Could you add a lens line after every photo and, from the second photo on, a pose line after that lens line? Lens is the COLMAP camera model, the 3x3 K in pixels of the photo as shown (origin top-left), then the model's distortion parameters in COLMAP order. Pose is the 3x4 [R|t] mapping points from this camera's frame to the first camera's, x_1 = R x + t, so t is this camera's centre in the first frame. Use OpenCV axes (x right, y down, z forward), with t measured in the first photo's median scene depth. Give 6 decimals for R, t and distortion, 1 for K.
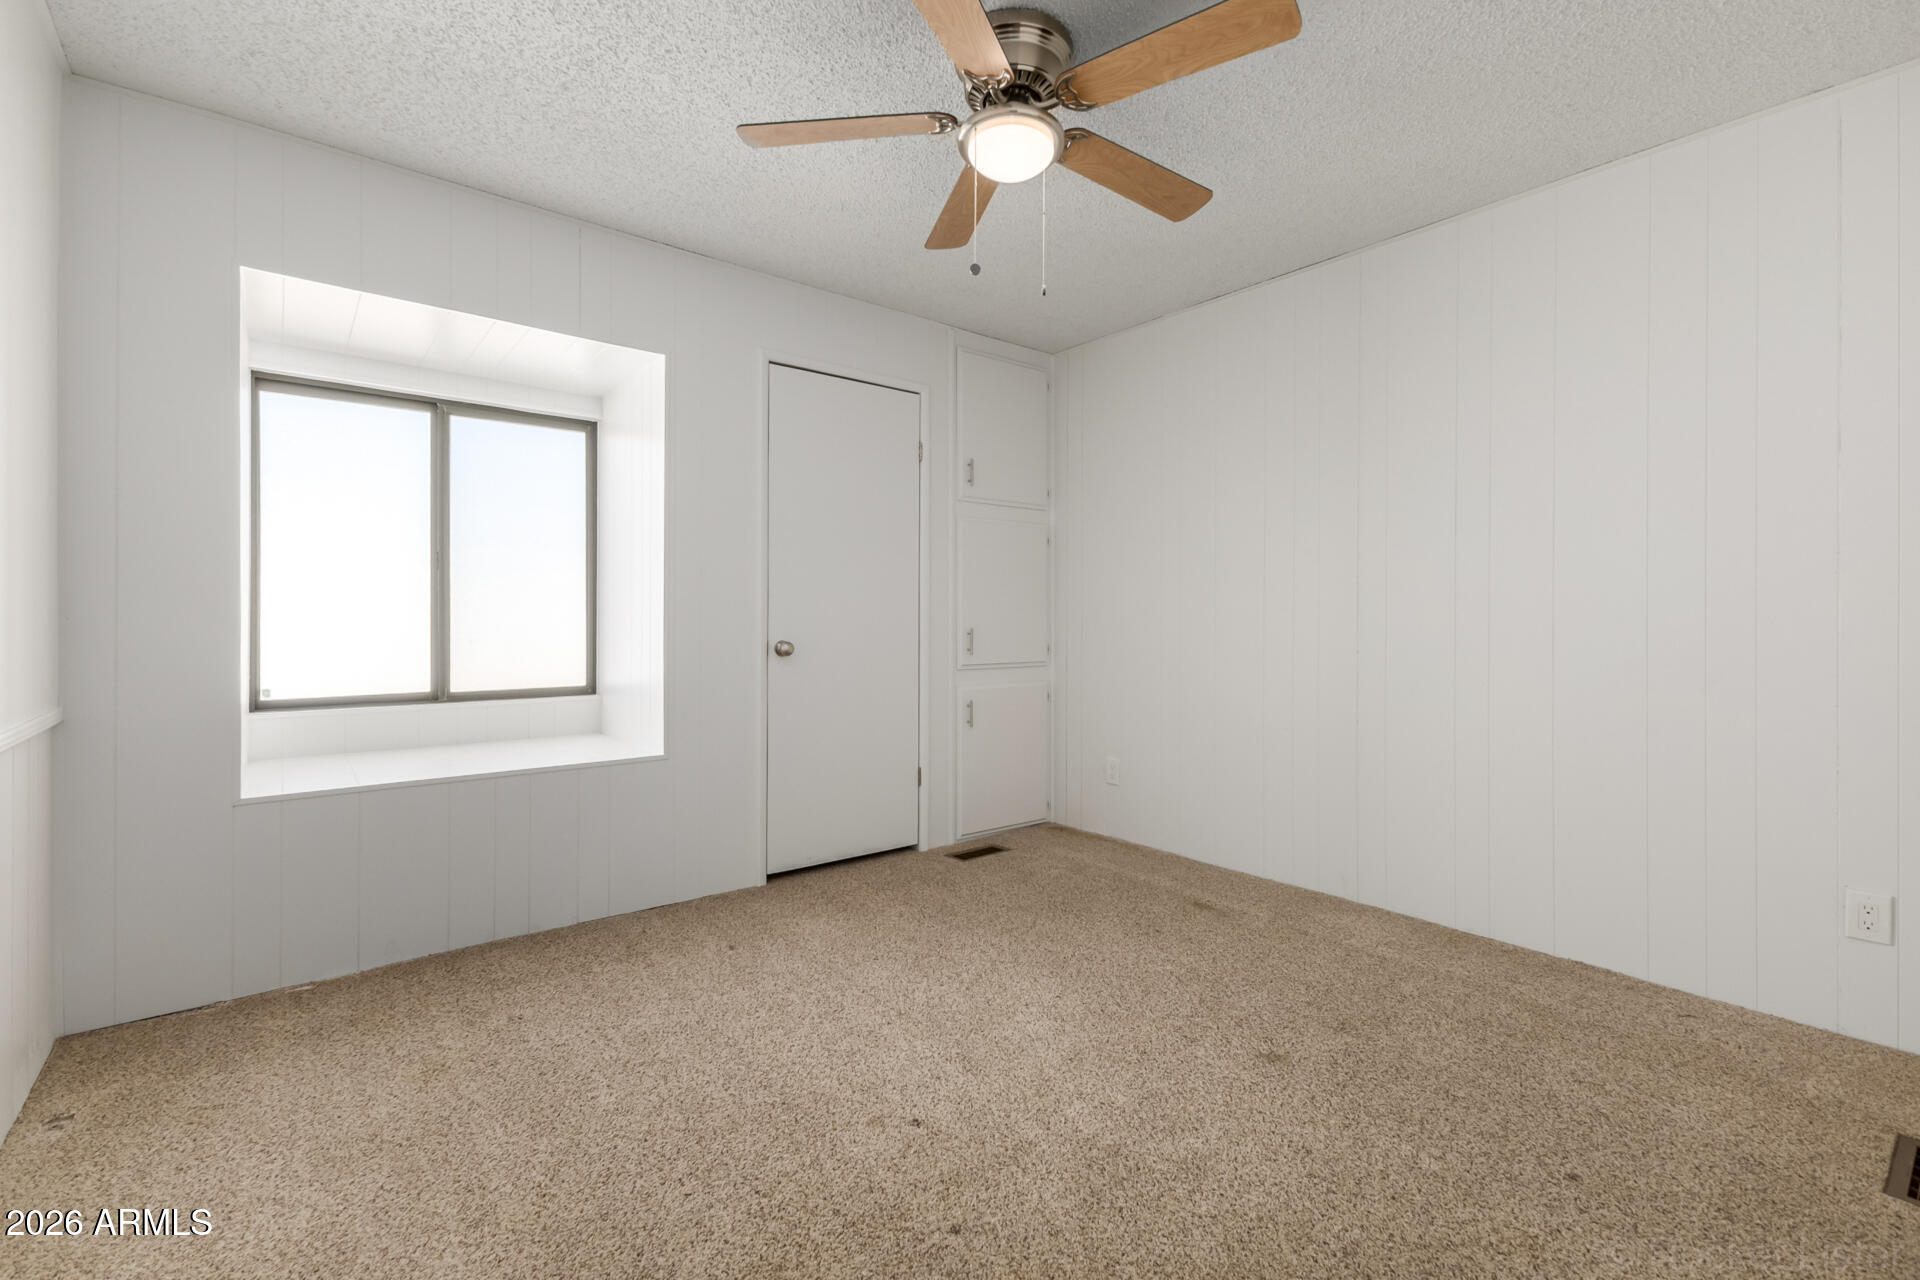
lens RADIAL K [[840.4, 0, 956.8], [0, 840.4, 628.8], [0, 0, 1]] dist [0.012397, -0.004059]
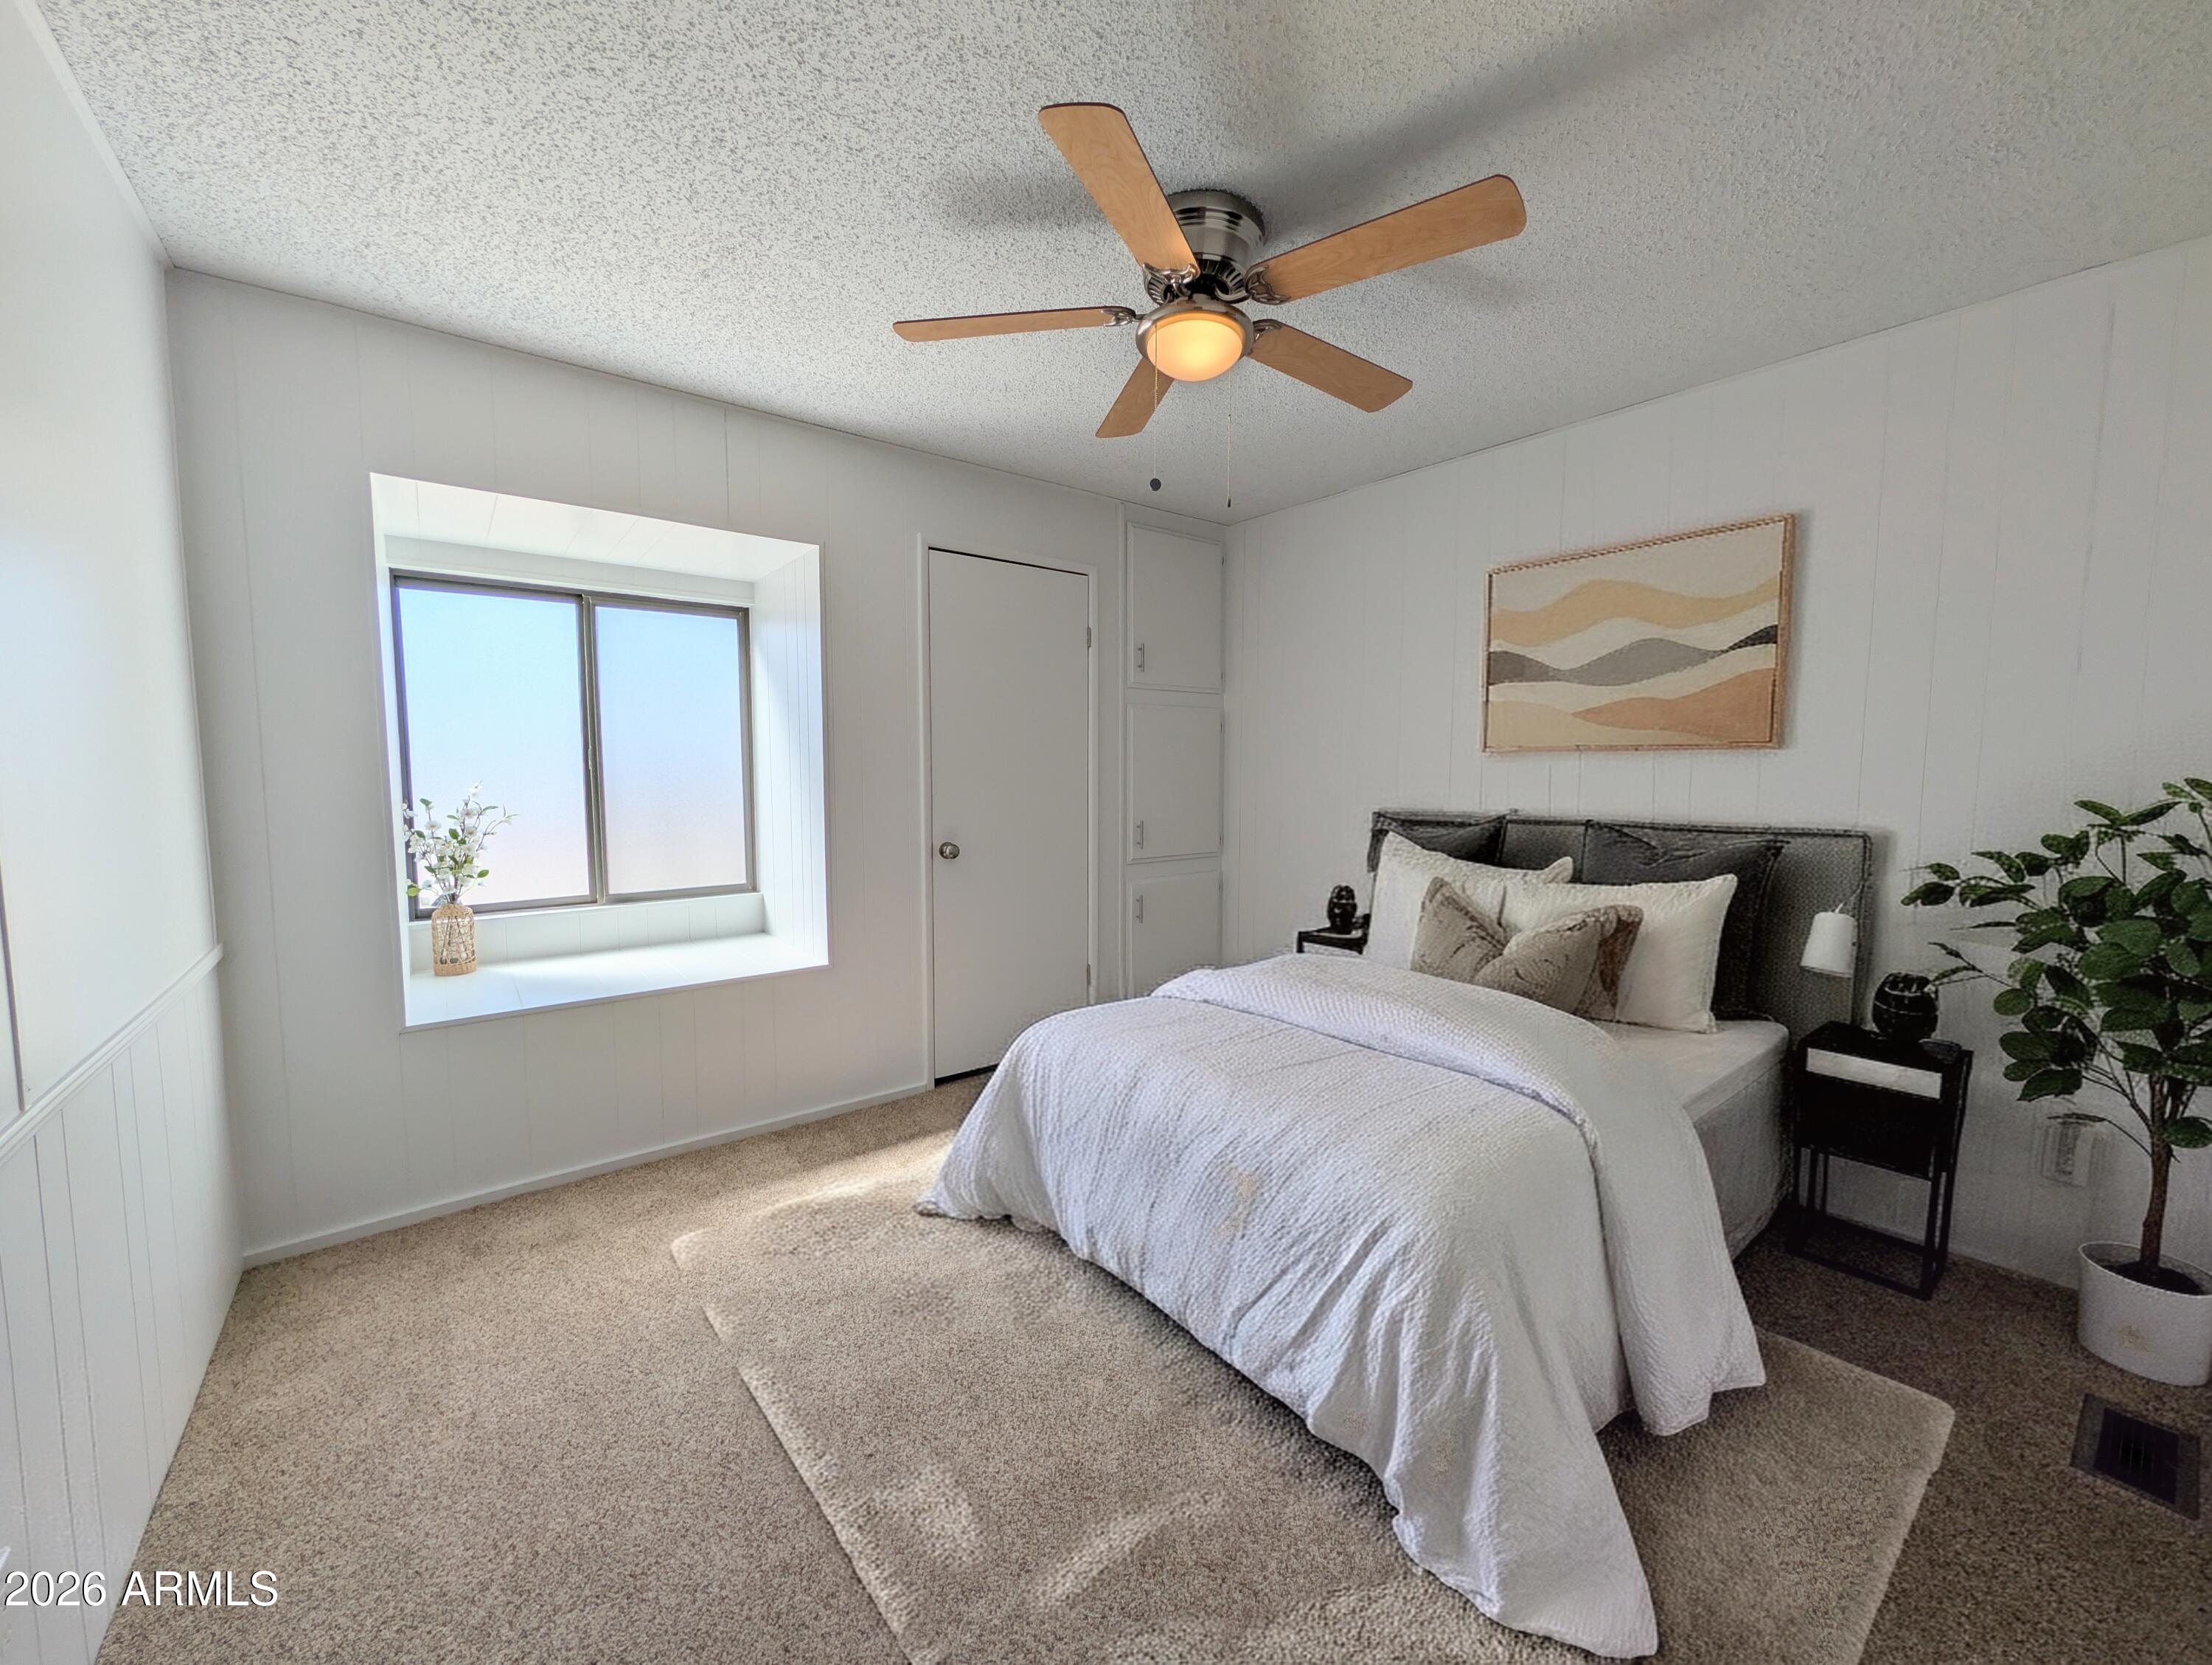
lens RADIAL K [[856.9, 0, 1107.6], [0, 856.9, 838.7], [0, 0, 1]] dist [-0.000278, 0.000099]
pose [[0.999916, 0.000532, -0.012927, -0.013596], [0.000493, 0.996860, 0.079184, -0.090810], [0.012929, -0.079184, 0.996776, 0.028458]]
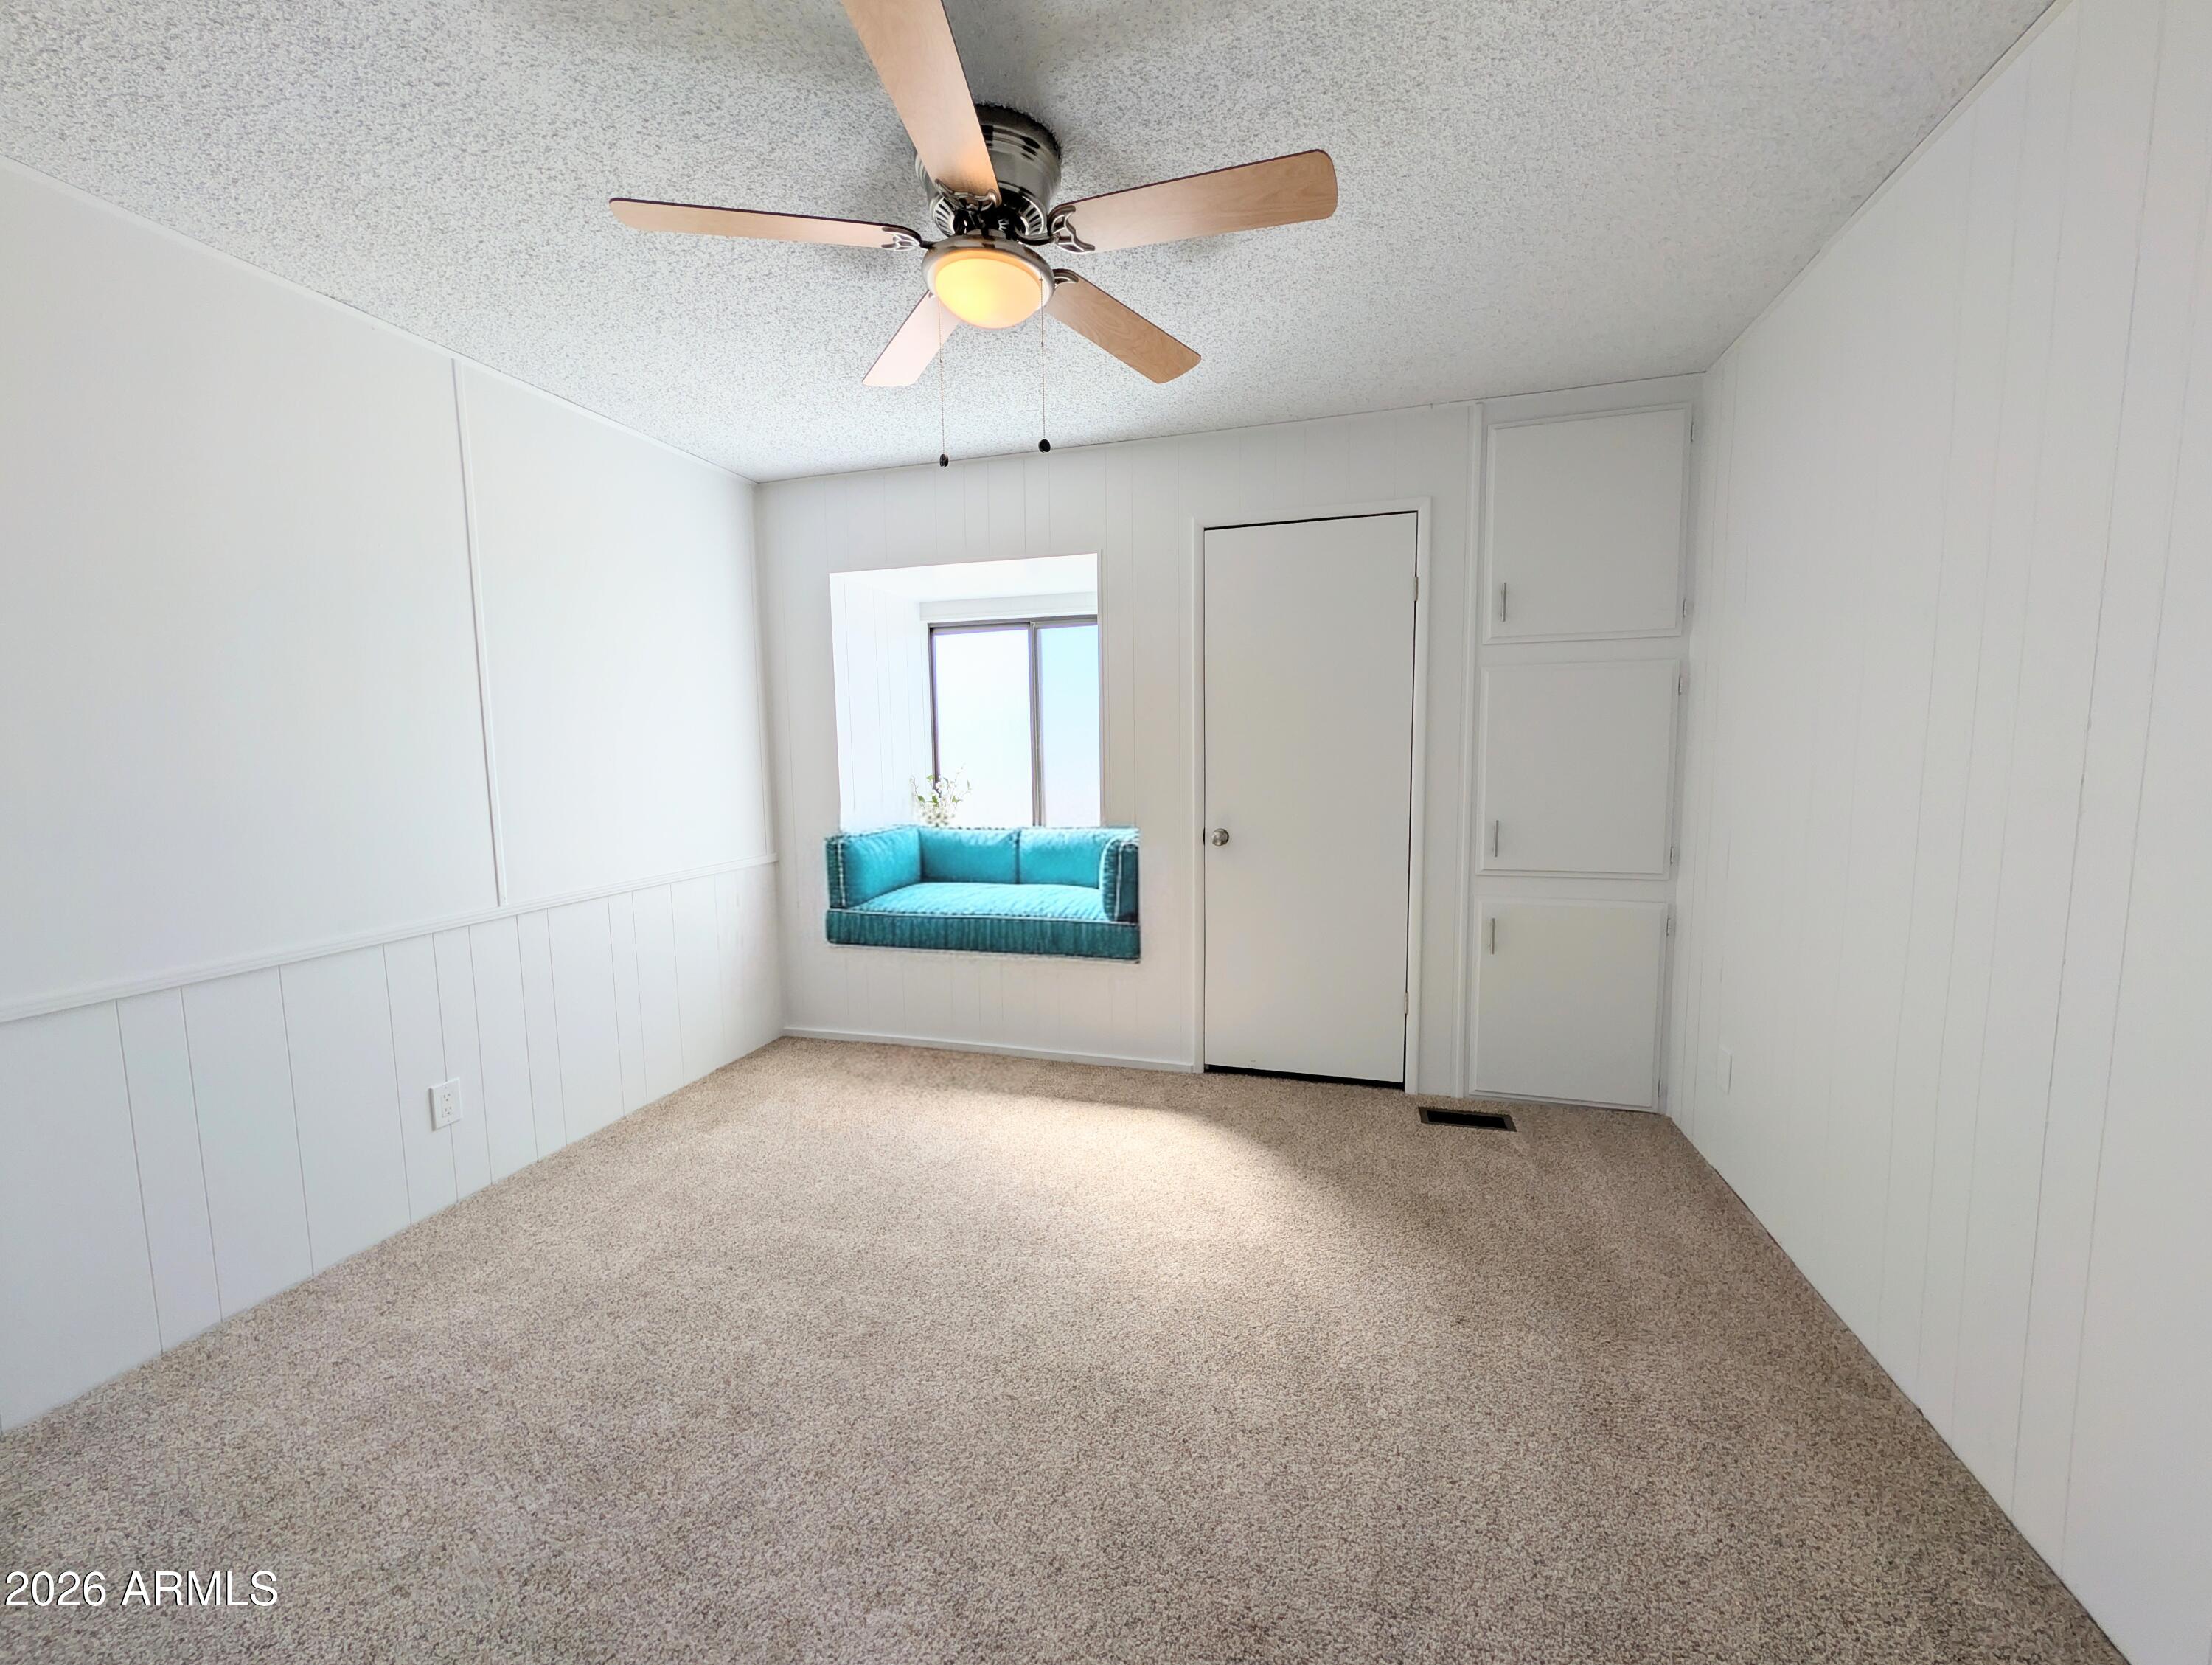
lens RADIAL K [[856.9, 0, 1112.6], [0, 856.9, 833.4], [0, 0, 1]] dist [-0.000278, 0.000099]
pose [[0.568865, 0.074848, -0.819018, 0.683306], [0.007583, 0.995330, 0.096228, -0.099018], [0.822396, -0.060952, 0.565642, 0.475853]]
